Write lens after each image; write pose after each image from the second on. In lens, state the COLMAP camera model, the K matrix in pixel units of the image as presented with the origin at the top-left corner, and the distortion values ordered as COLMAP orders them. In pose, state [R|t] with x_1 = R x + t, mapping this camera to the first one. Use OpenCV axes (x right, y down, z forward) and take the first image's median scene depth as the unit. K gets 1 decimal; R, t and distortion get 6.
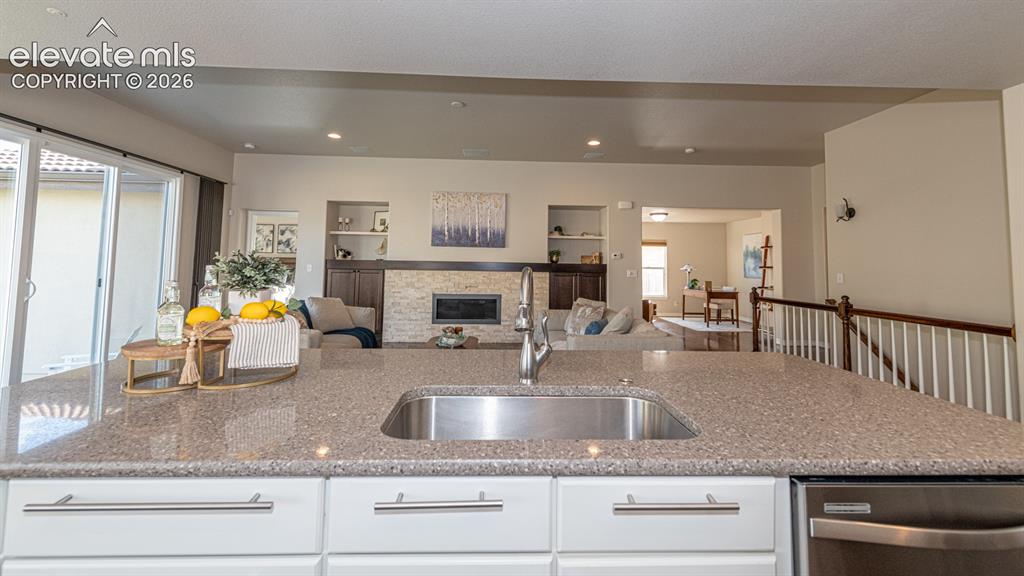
lens RADIAL K [[438.8, 0, 513.6], [0, 438.8, 240.2], [0, 0, 1]] dist [0.019879, 0.000031]
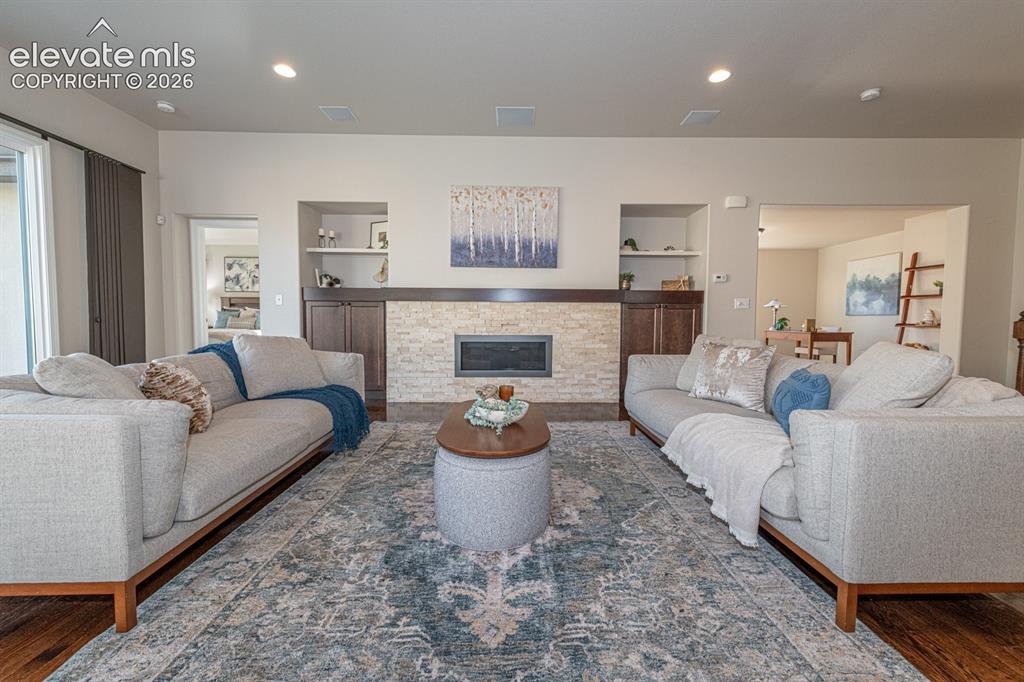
lens RADIAL K [[402.1, 0, 514.6], [0, 402.1, 340.8], [0, 0, 1]] dist [0.016480, -0.000571]
pose [[0.999579, -0.007736, -0.027967, -0.069739], [0.010738, 0.994001, 0.108841, 0.061505], [0.026957, -0.109096, 0.993666, 0.357261]]
